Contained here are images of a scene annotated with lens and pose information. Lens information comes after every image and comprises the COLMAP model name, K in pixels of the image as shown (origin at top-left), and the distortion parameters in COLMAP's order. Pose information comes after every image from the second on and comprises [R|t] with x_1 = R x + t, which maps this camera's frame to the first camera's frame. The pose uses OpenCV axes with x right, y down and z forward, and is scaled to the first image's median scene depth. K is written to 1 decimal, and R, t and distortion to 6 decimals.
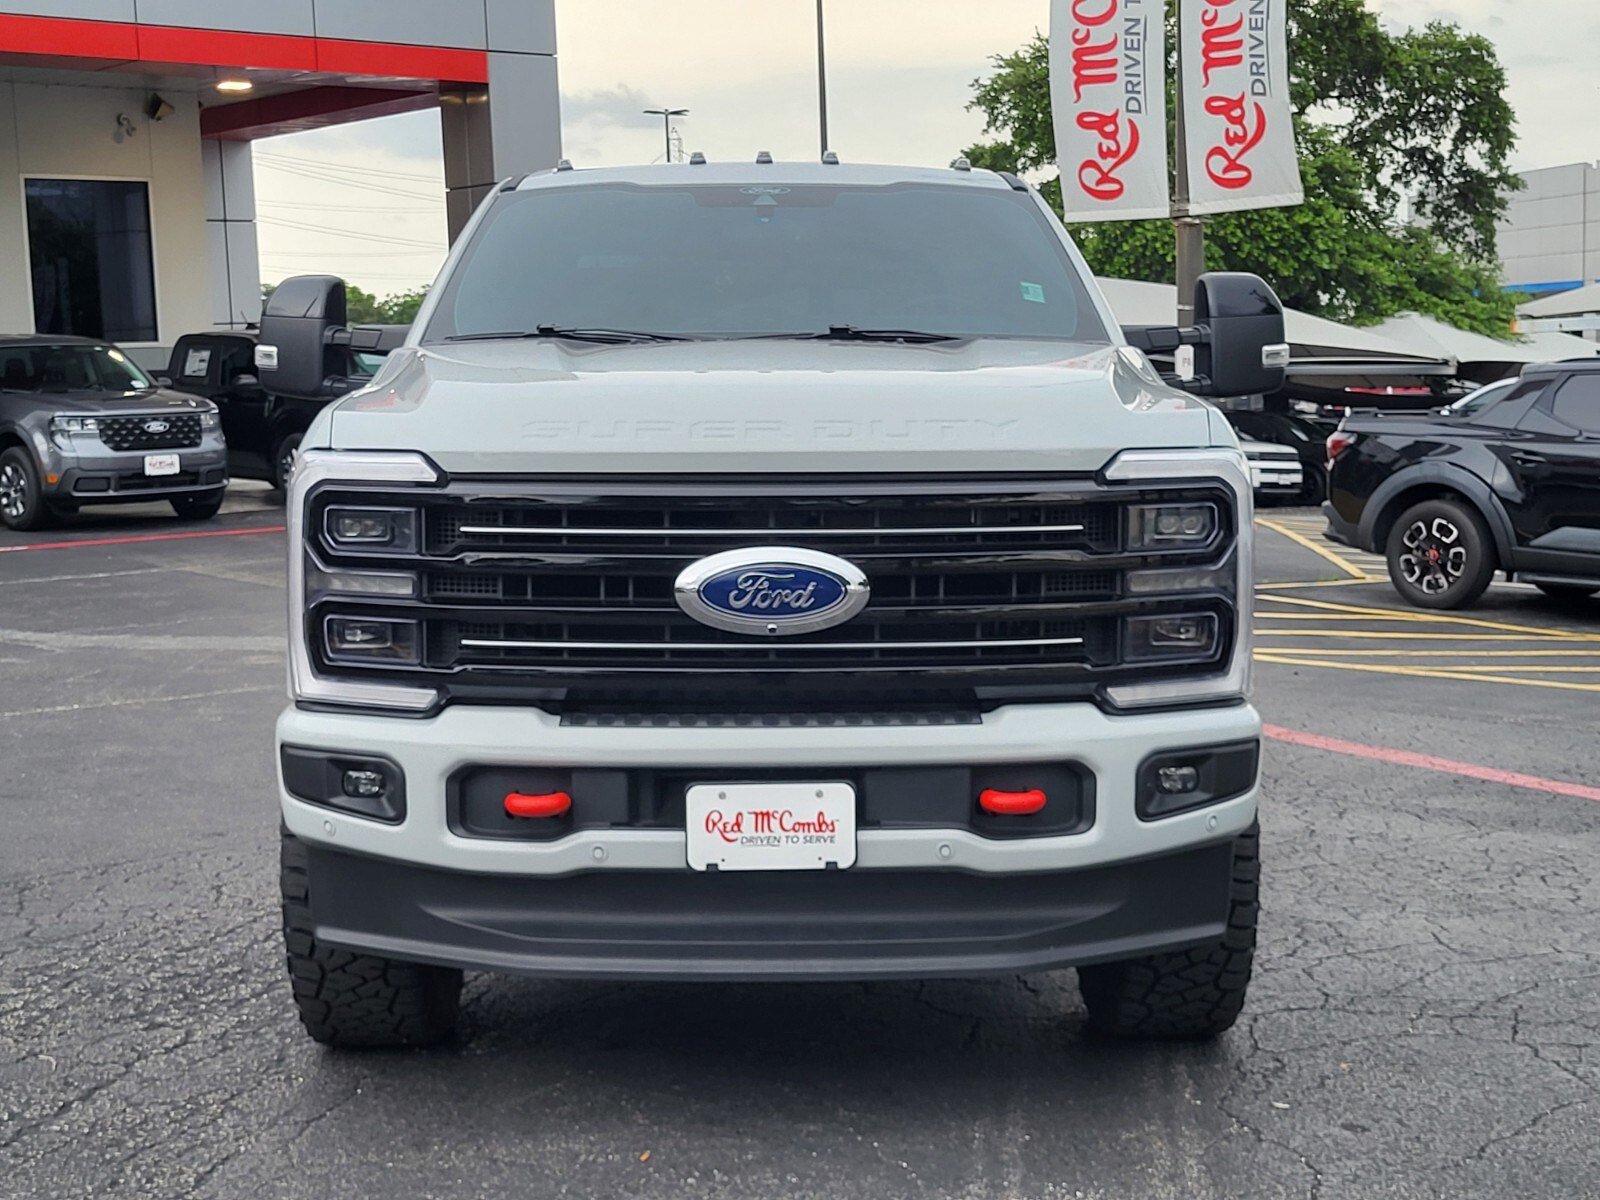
lens RADIAL K [[2468.3, 0, 800.0], [0, 2468.3, 600.0], [0, 0, 1]] dist [-0.015058, -0.059898]
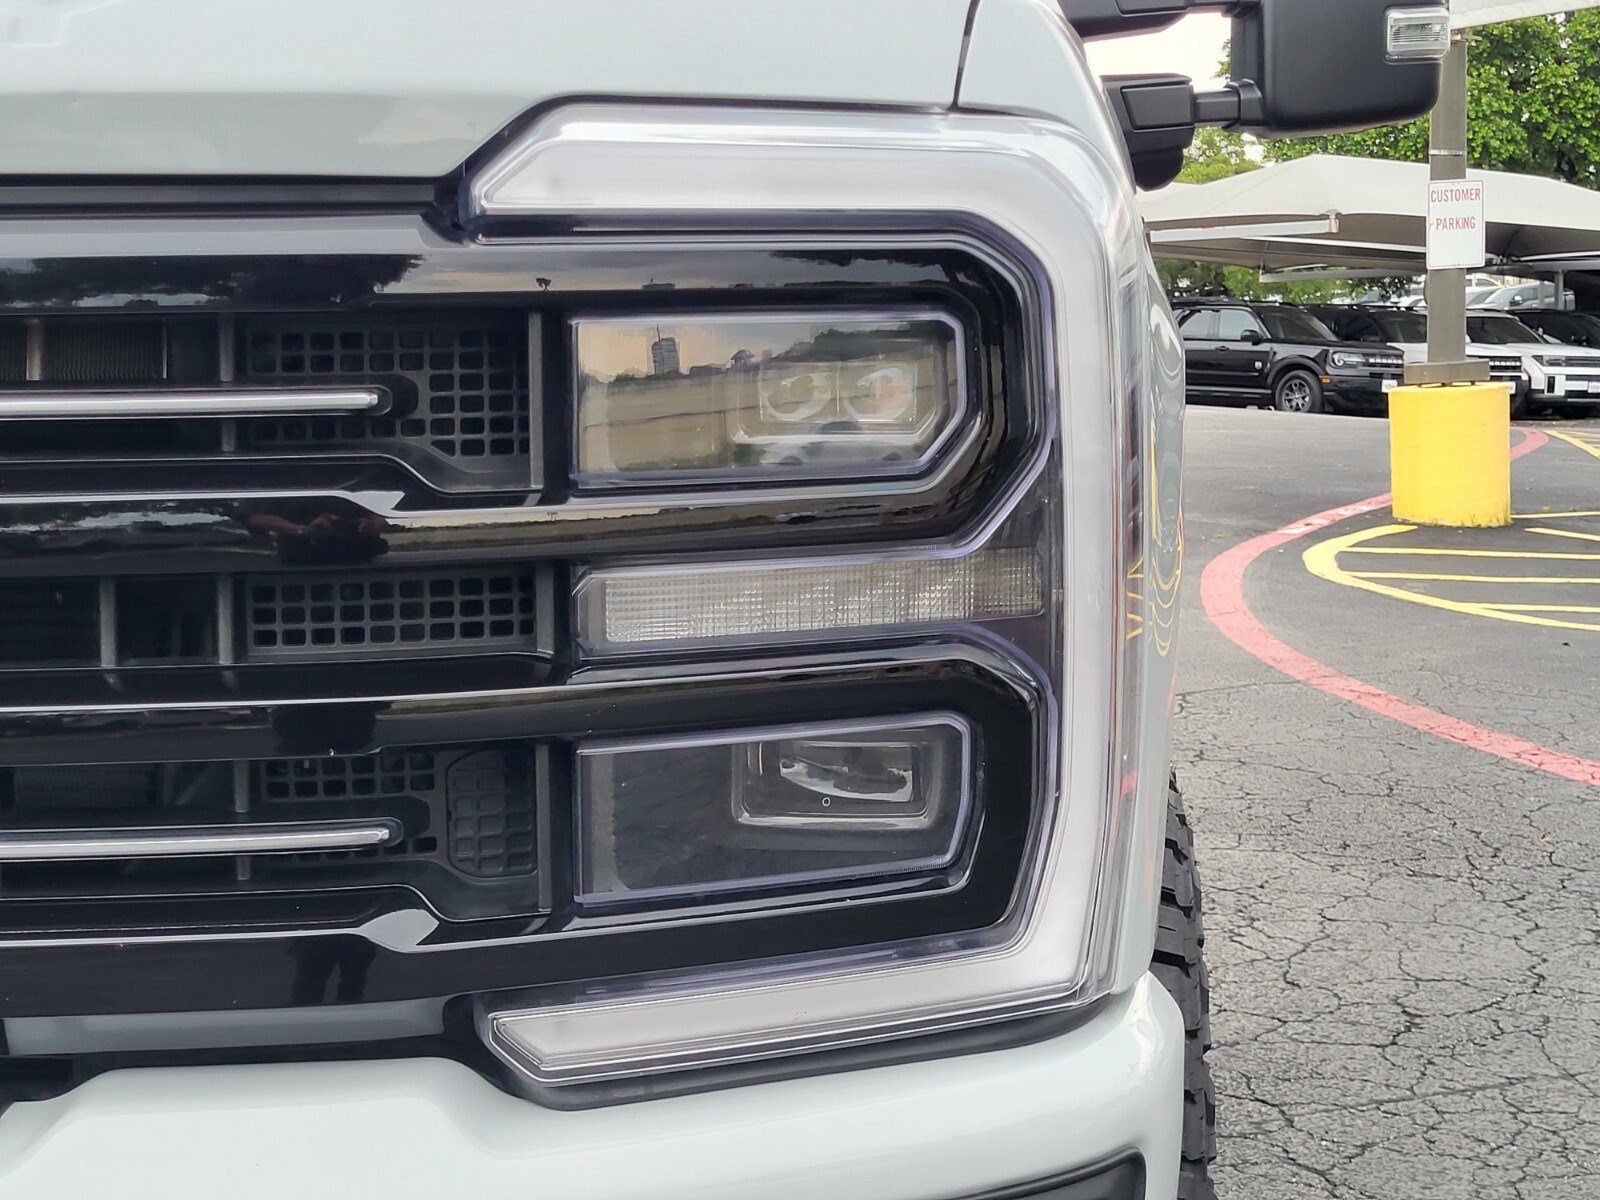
lens RADIAL K [[2468.3, 0, 800.0], [0, 2468.3, 600.0], [0, 0, 1]] dist [-0.015058, -0.059898]
pose [[0.992570, 0.007939, -0.121419, 0.184242], [-0.003751, 0.999391, 0.034680, -0.017227], [0.121621, -0.033967, 0.991995, 0.729400]]
